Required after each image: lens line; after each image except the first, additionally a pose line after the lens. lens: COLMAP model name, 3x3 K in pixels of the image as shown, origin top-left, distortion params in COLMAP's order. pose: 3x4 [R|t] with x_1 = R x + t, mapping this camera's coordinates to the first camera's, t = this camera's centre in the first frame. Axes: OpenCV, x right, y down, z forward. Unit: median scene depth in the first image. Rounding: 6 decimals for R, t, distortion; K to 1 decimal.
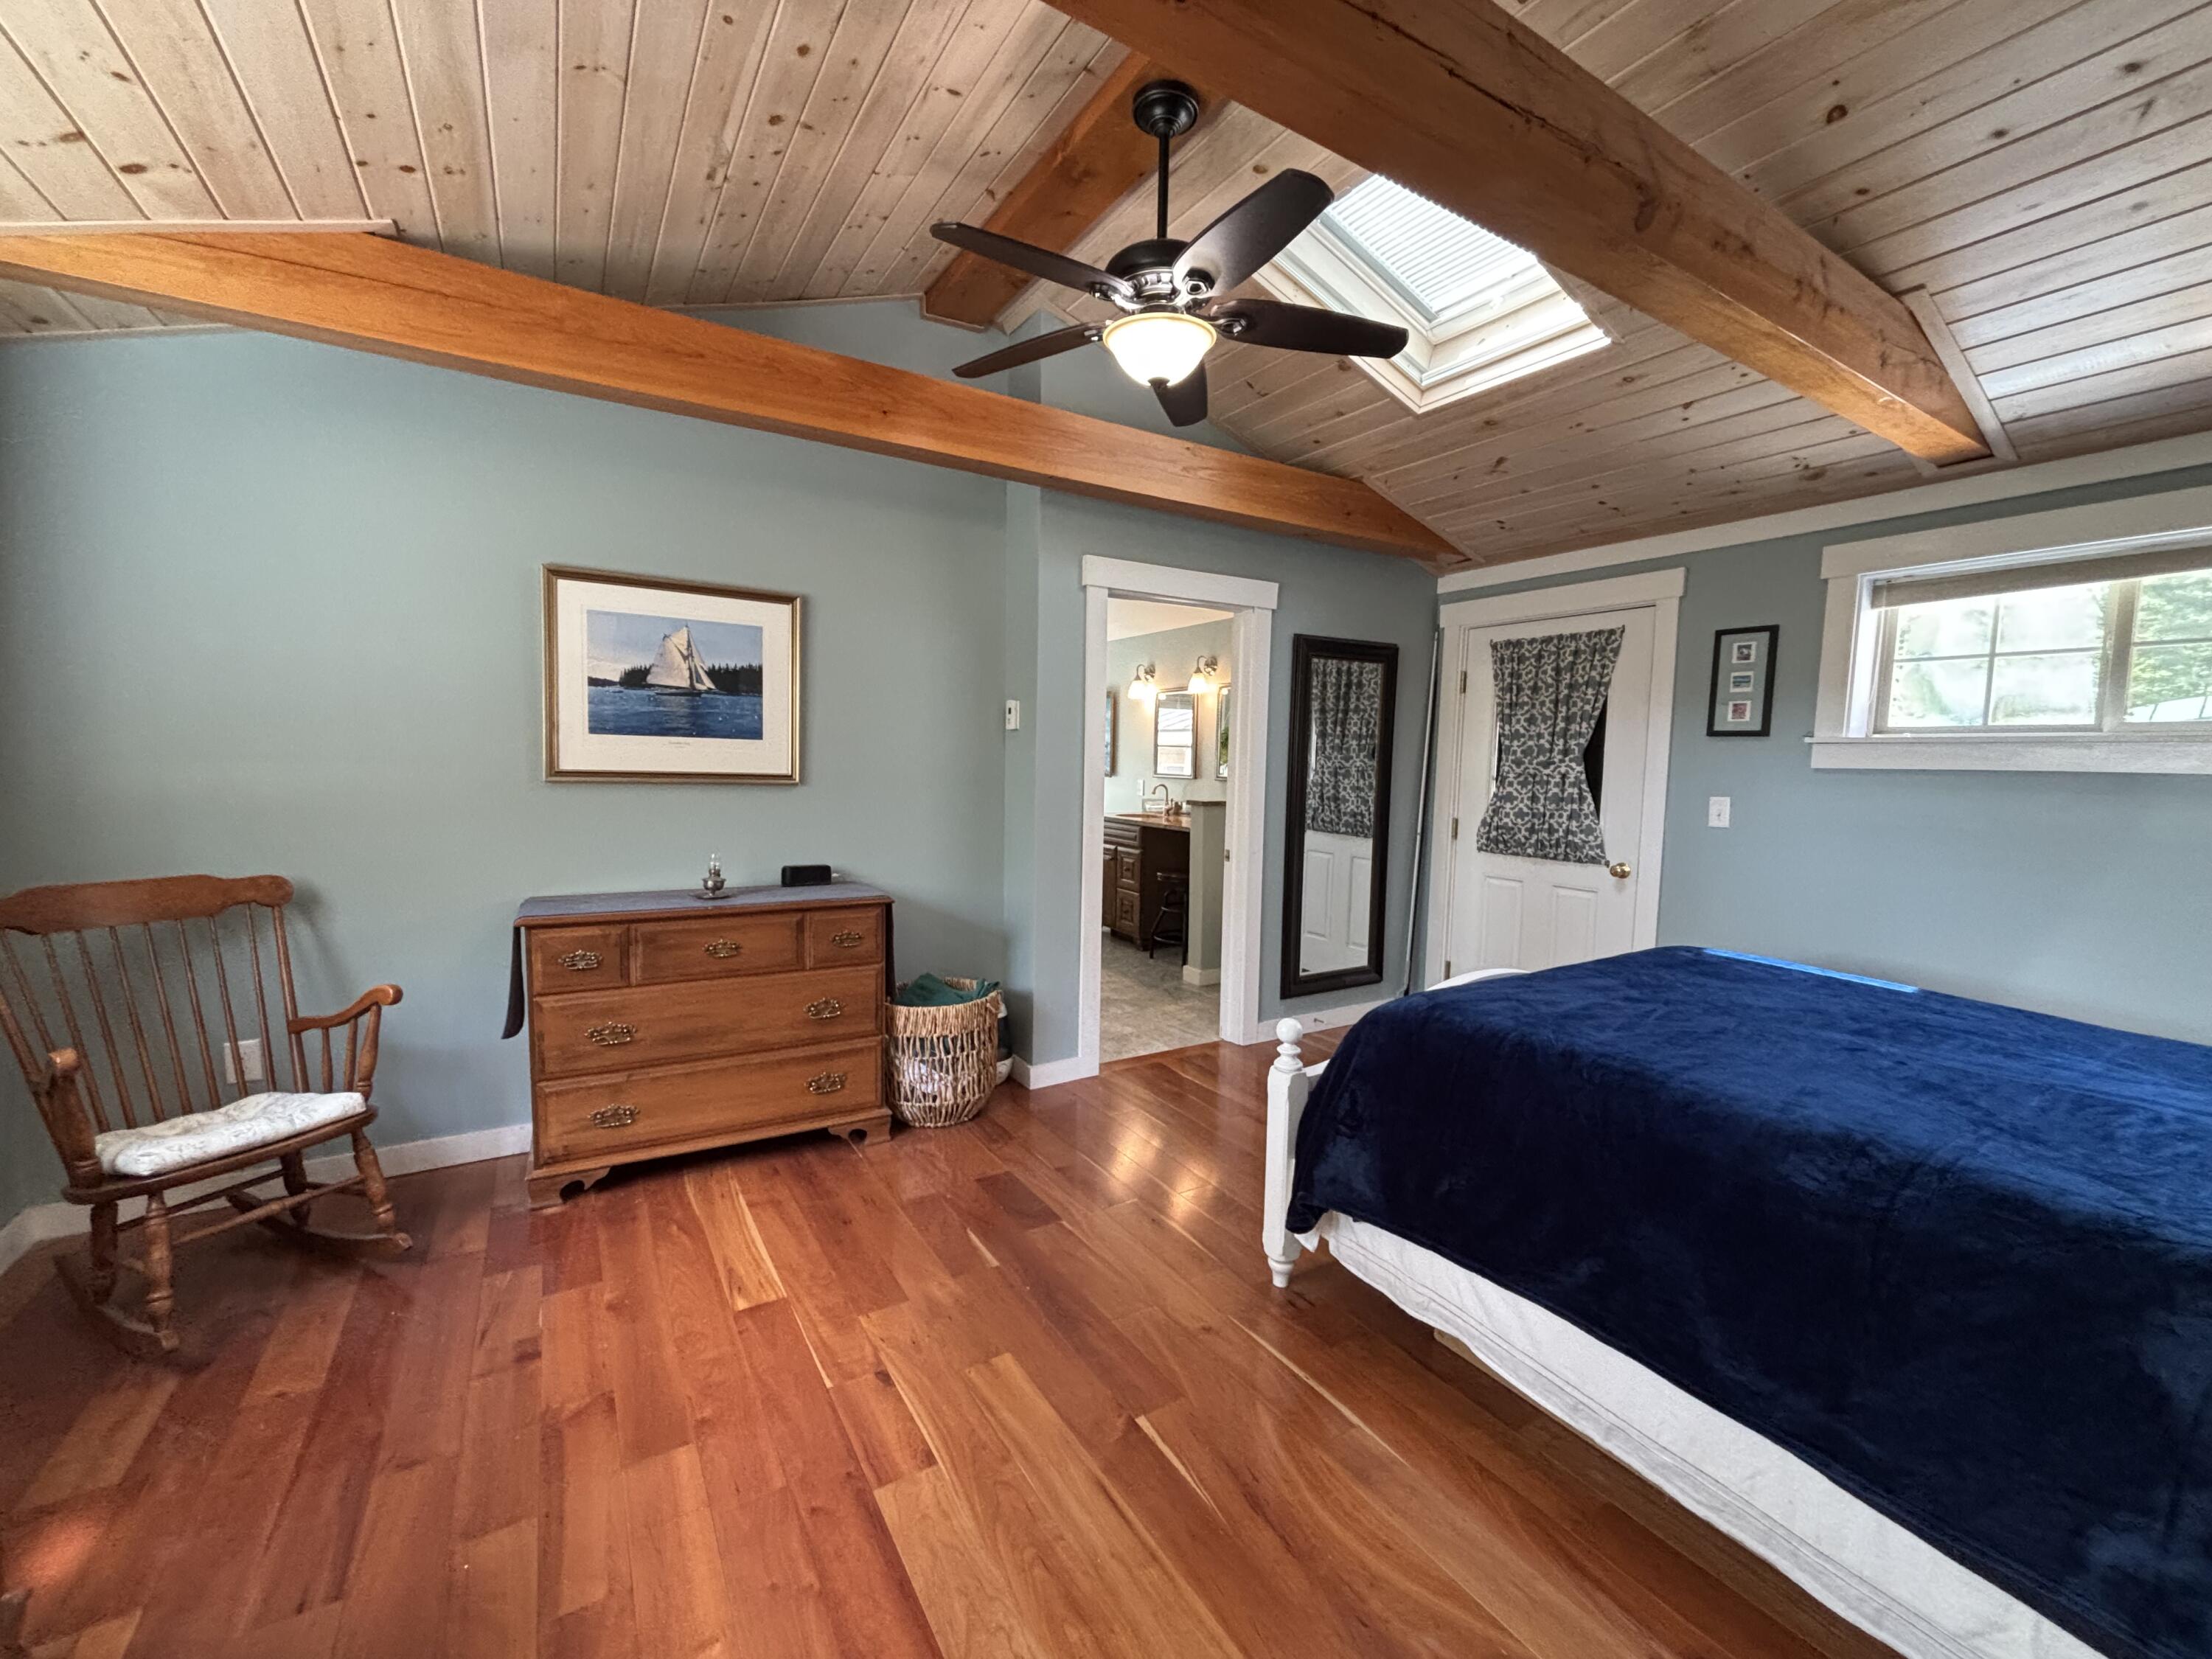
lens RADIAL K [[900.4, 0, 1098.3], [0, 900.4, 827.6], [0, 0, 1]] dist [0.006385, -0.001476]
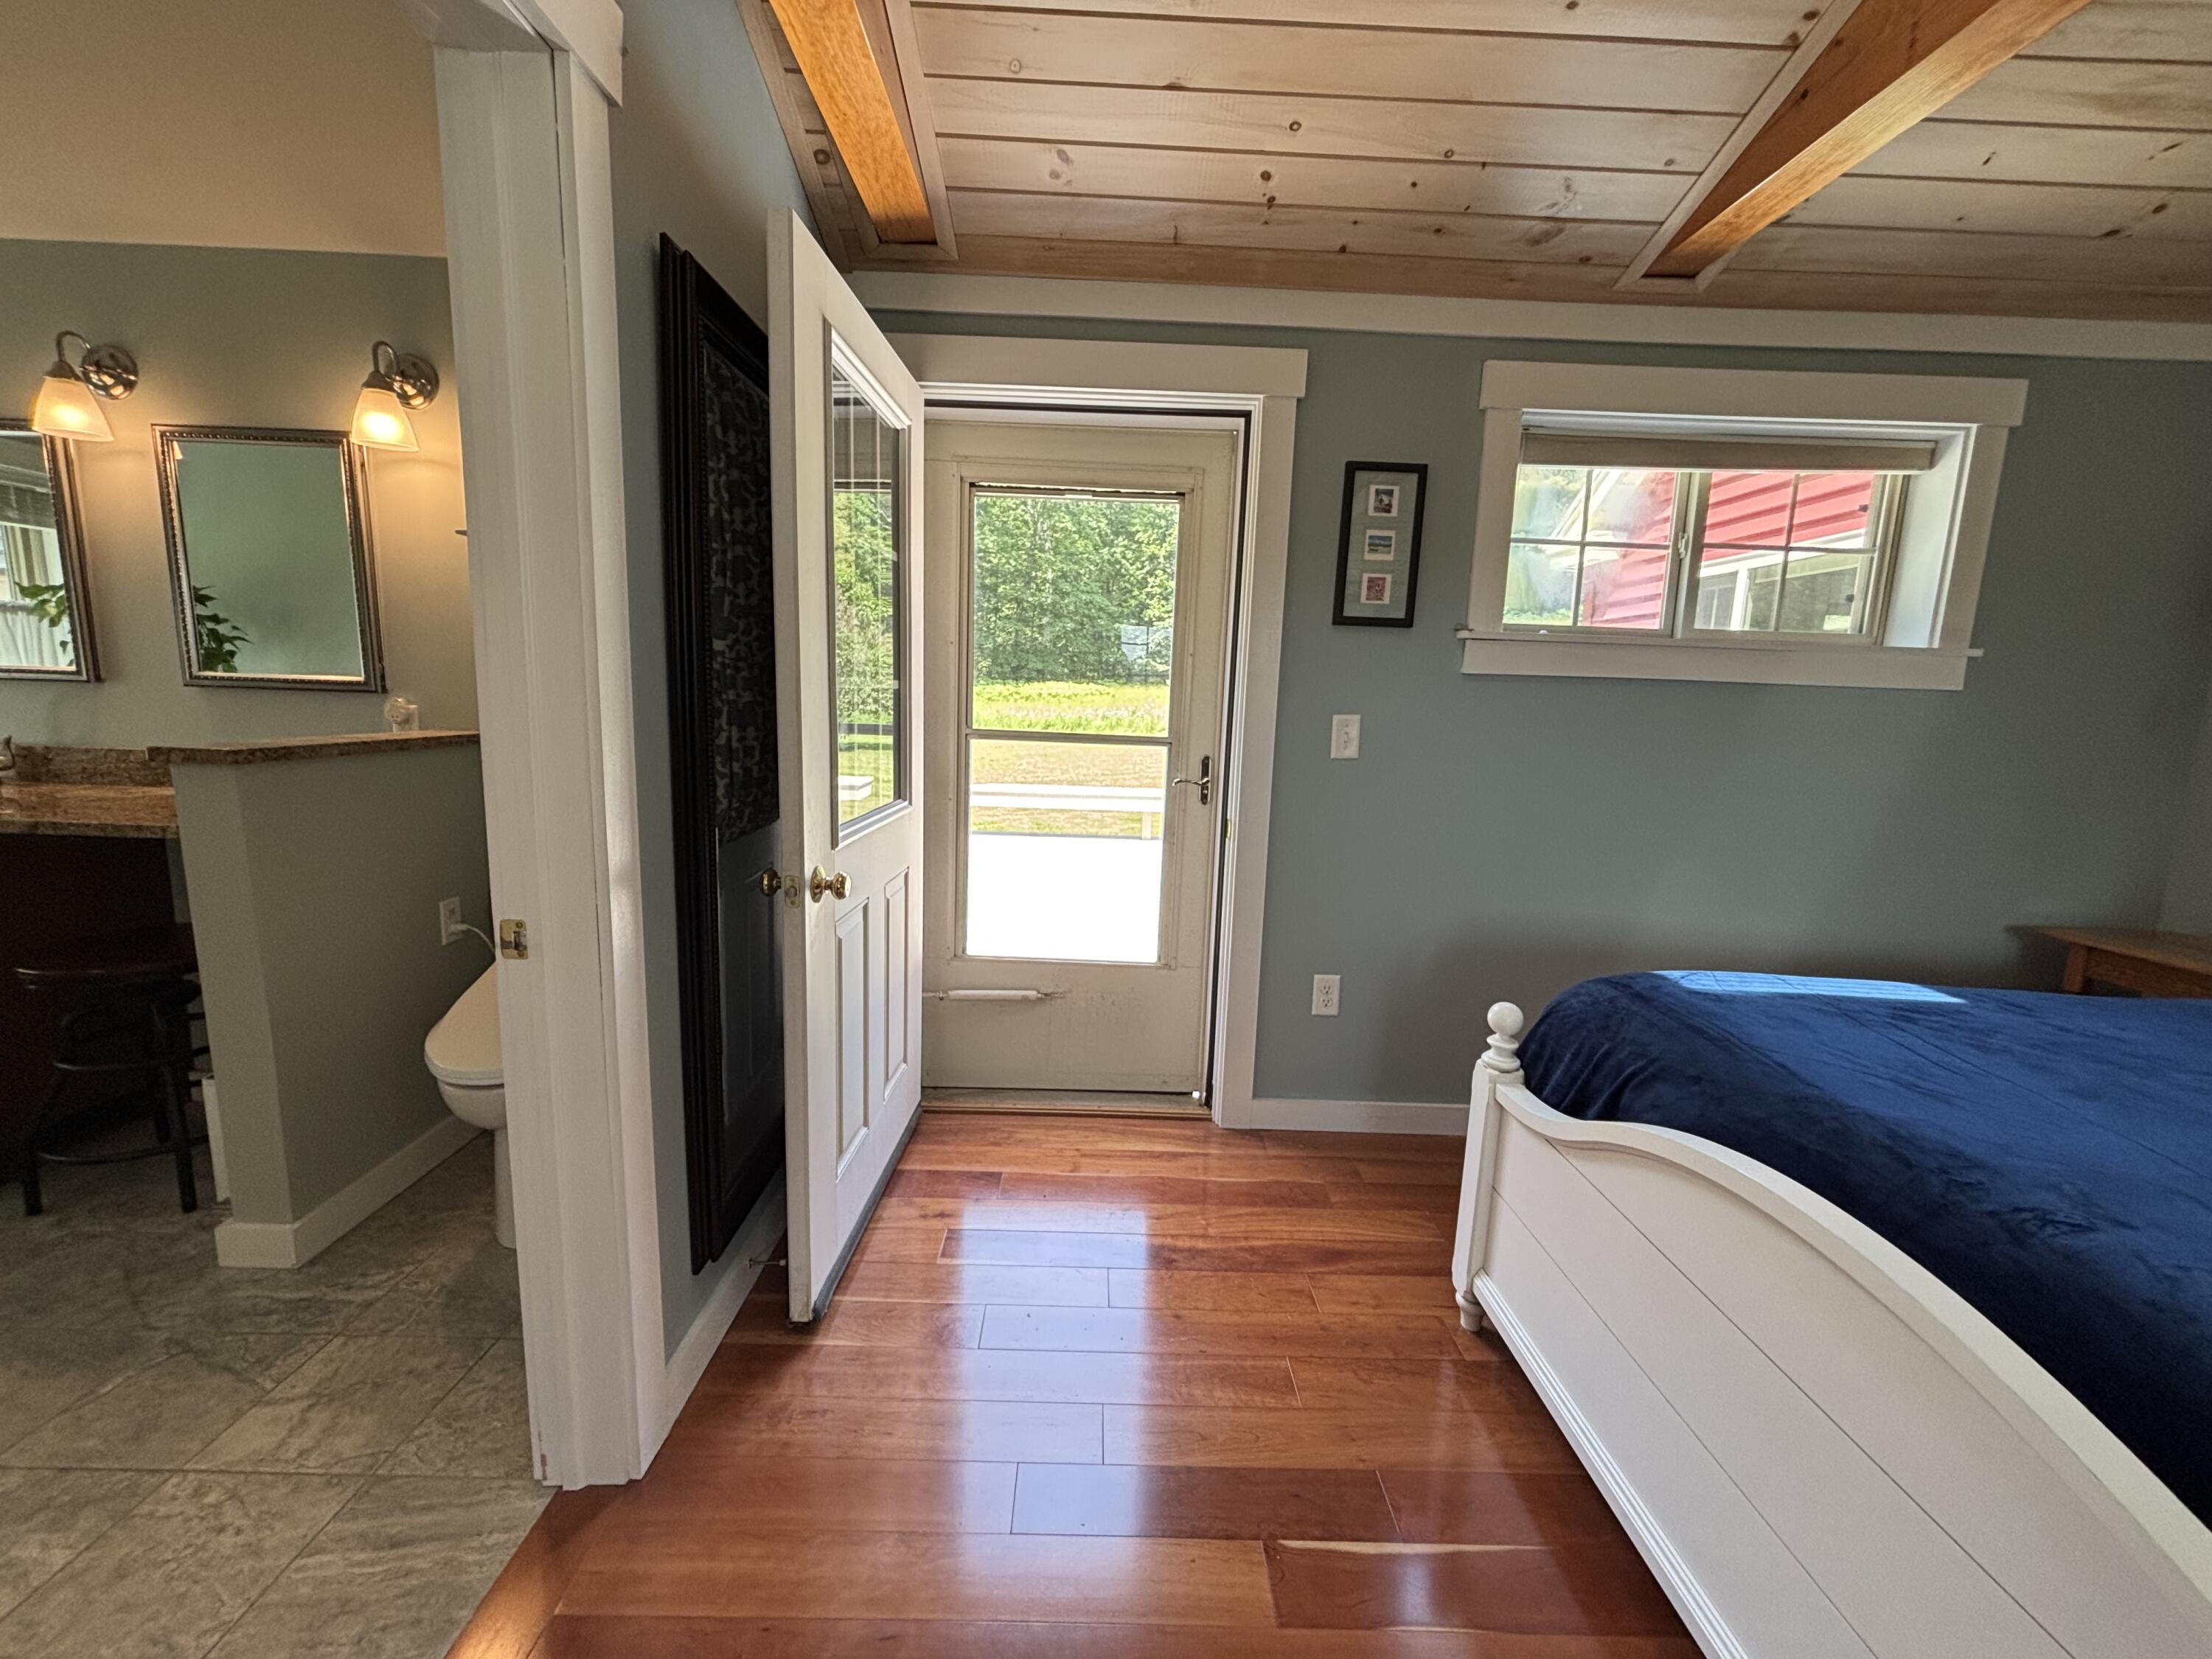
lens RADIAL K [[900.4, 0, 1108.8], [0, 900.4, 835.8], [0, 0, 1]] dist [0.006385, -0.001476]
pose [[0.514003, -0.136146, 0.846915, -0.004368], [0.044860, 0.990239, 0.131960, -0.035214], [-0.856615, -0.029835, 0.515093, 0.684068]]
